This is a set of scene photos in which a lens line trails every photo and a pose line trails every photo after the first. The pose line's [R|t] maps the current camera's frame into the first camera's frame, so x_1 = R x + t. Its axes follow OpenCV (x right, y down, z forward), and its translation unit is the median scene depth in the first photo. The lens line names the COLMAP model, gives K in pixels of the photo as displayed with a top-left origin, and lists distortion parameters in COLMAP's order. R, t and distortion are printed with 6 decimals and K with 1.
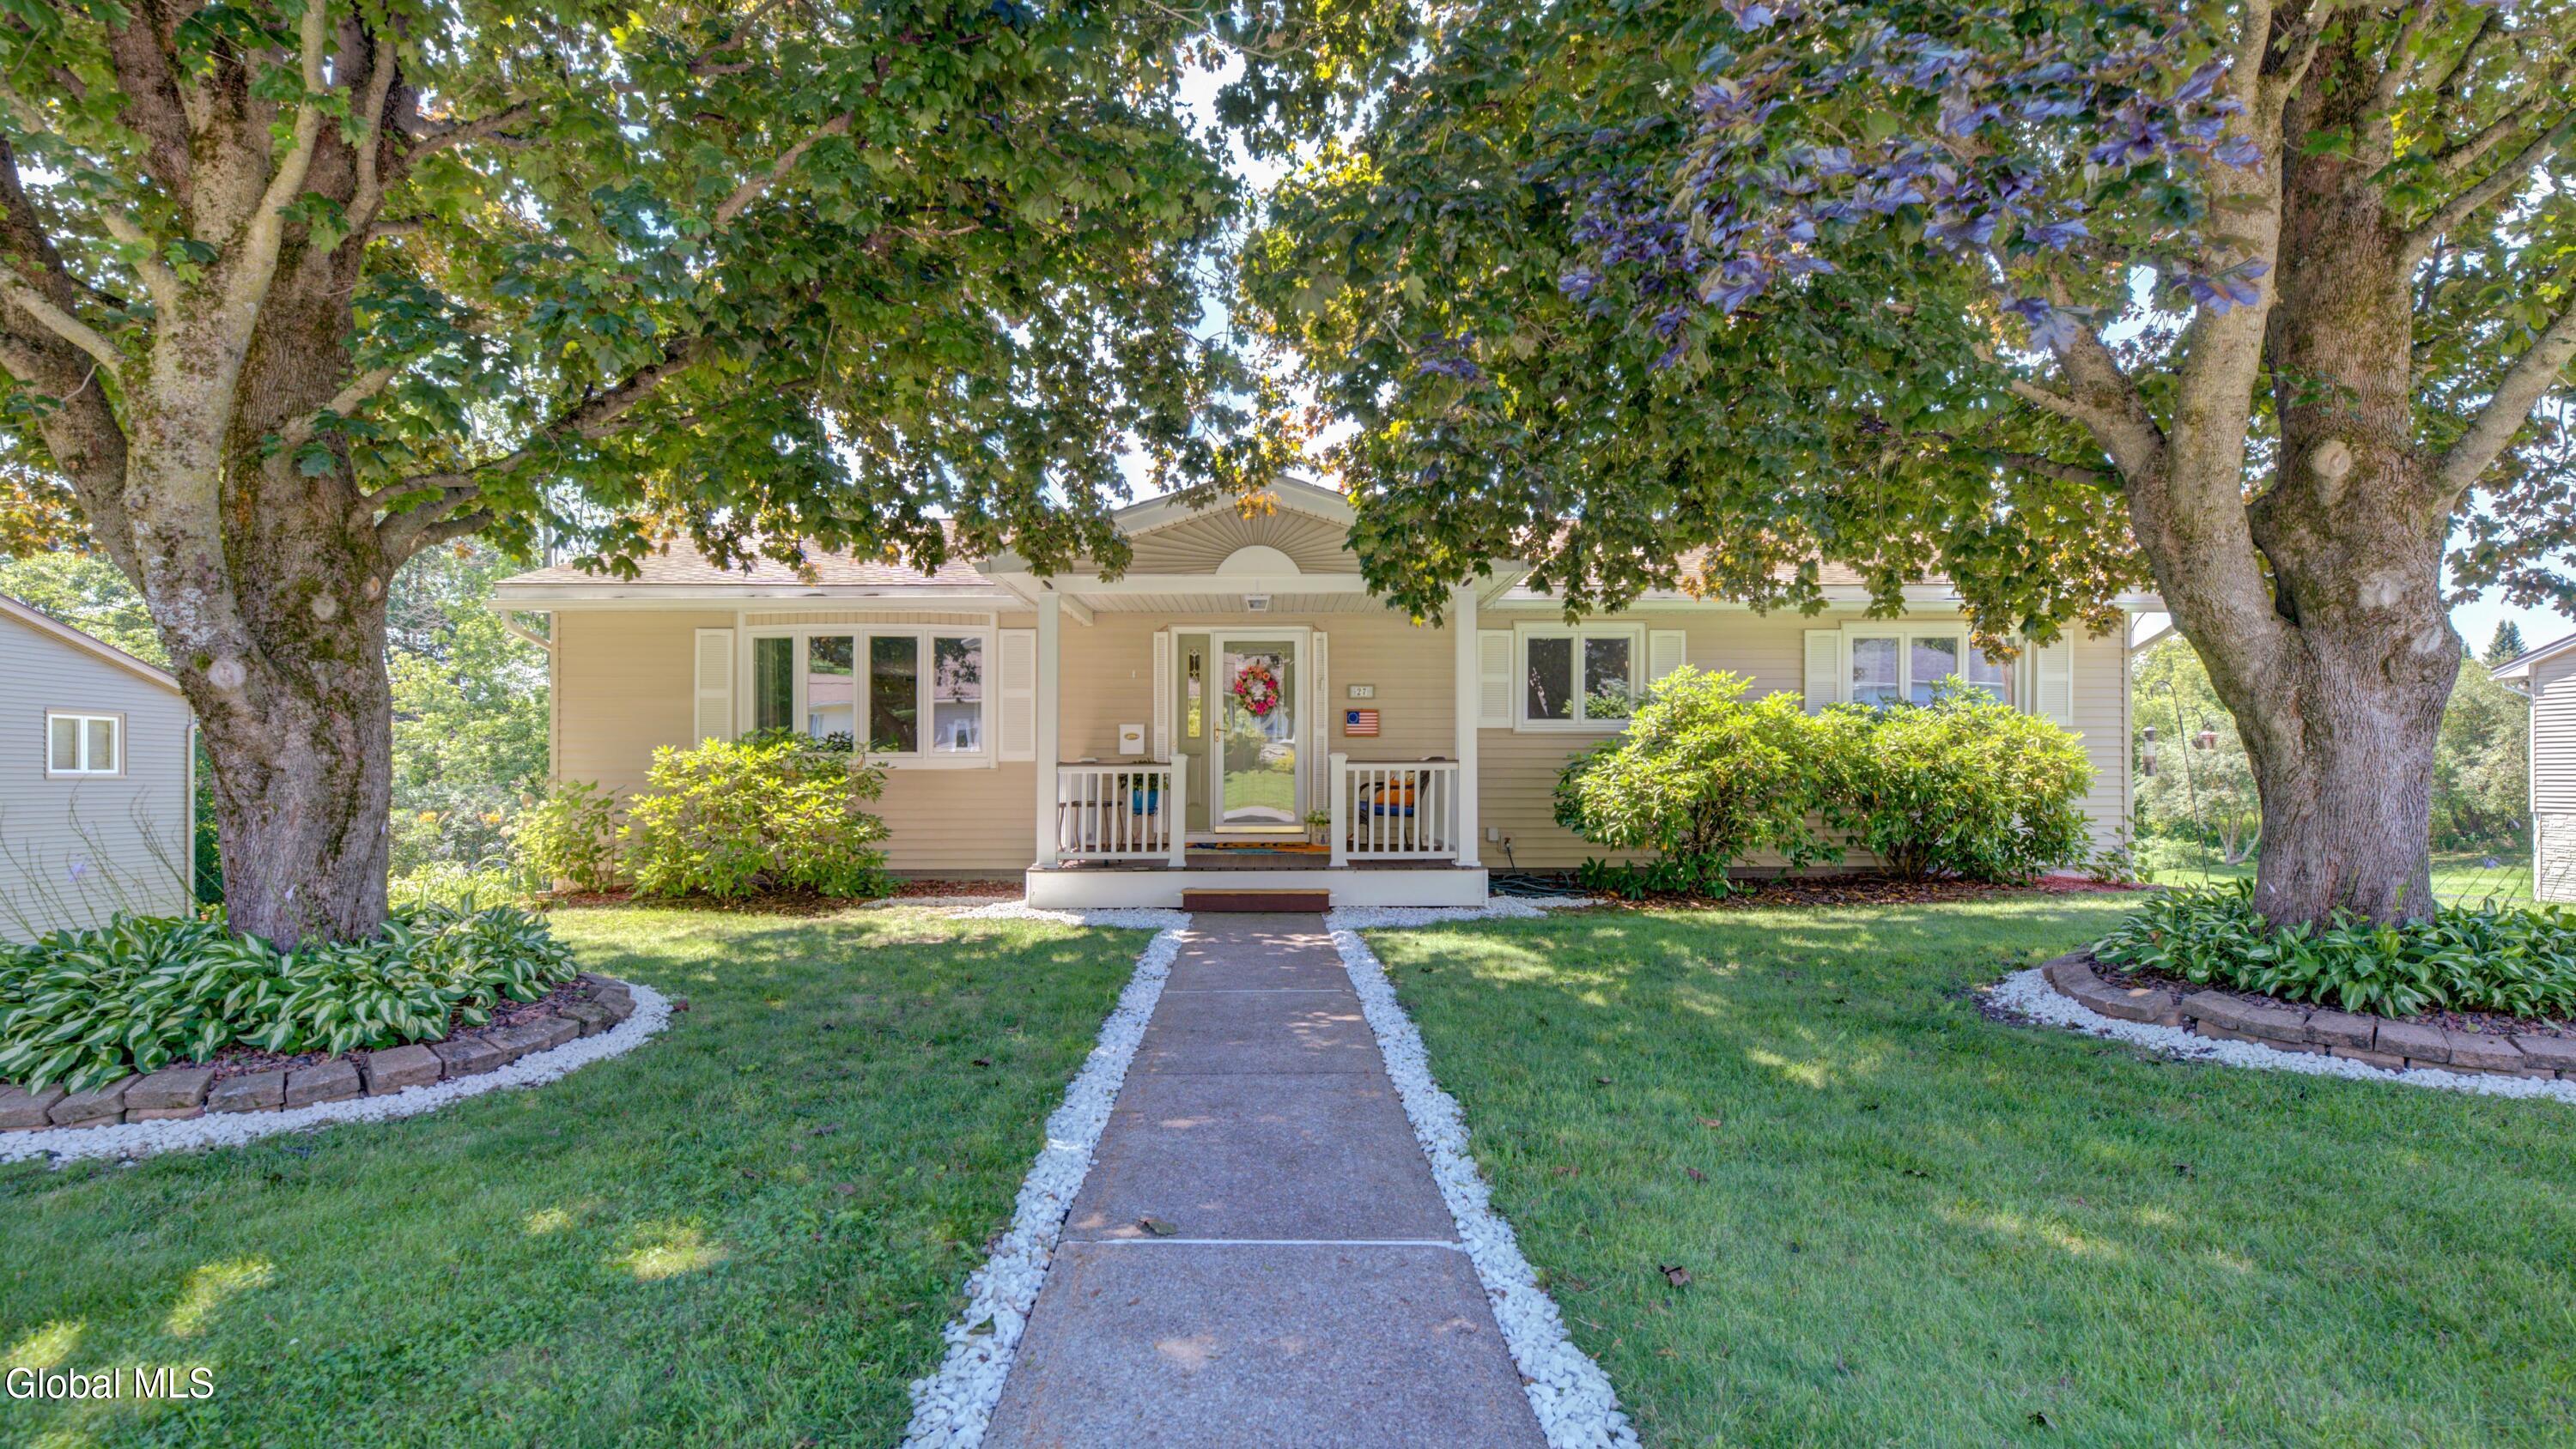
lens RADIAL K [[1168.9, 0, 1288.0], [0, 1168.9, 724.5], [0, 0, 1]] dist [0.000155, -0.000388]
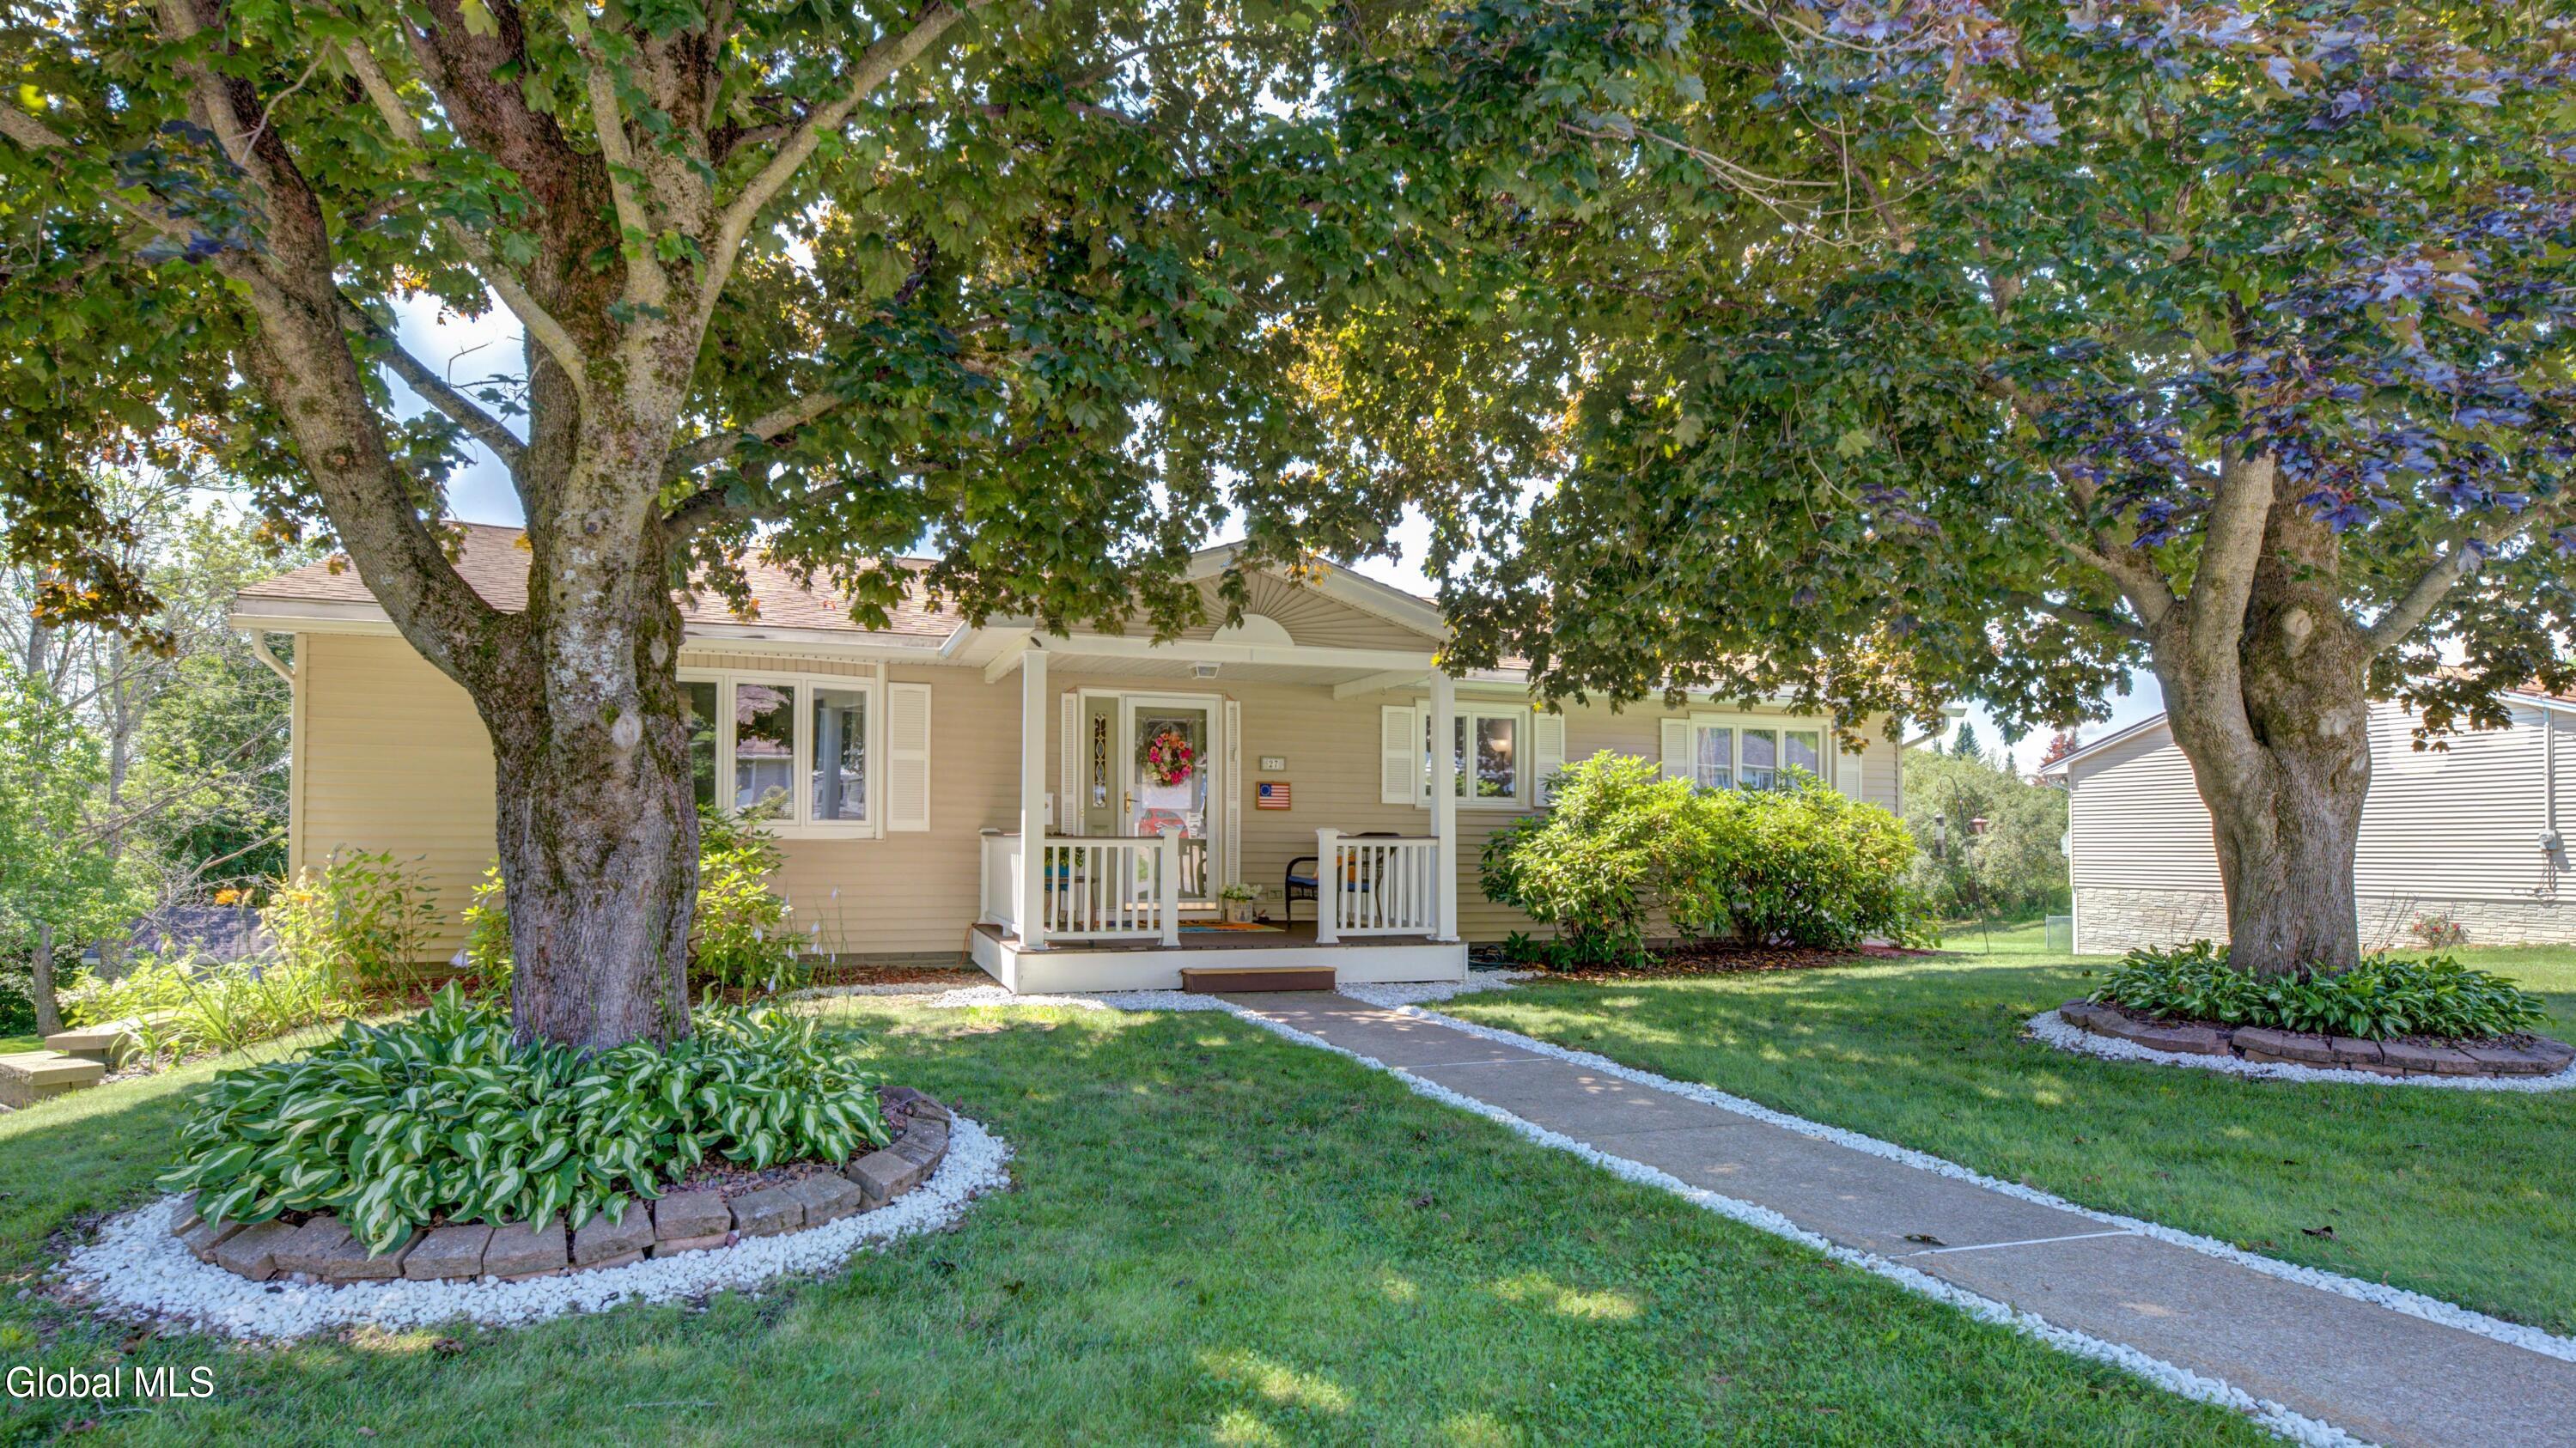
lens RADIAL K [[1304.3, 0, 1199.7], [0, 1304.3, 756.3], [0, 0, 1]] dist [0.000940, -0.000024]
pose [[0.952220, 0.029480, 0.303987, -0.729960], [-0.022105, 0.999373, -0.027675, -0.006162], [-0.304612, 0.019633, 0.952274, -0.030886]]
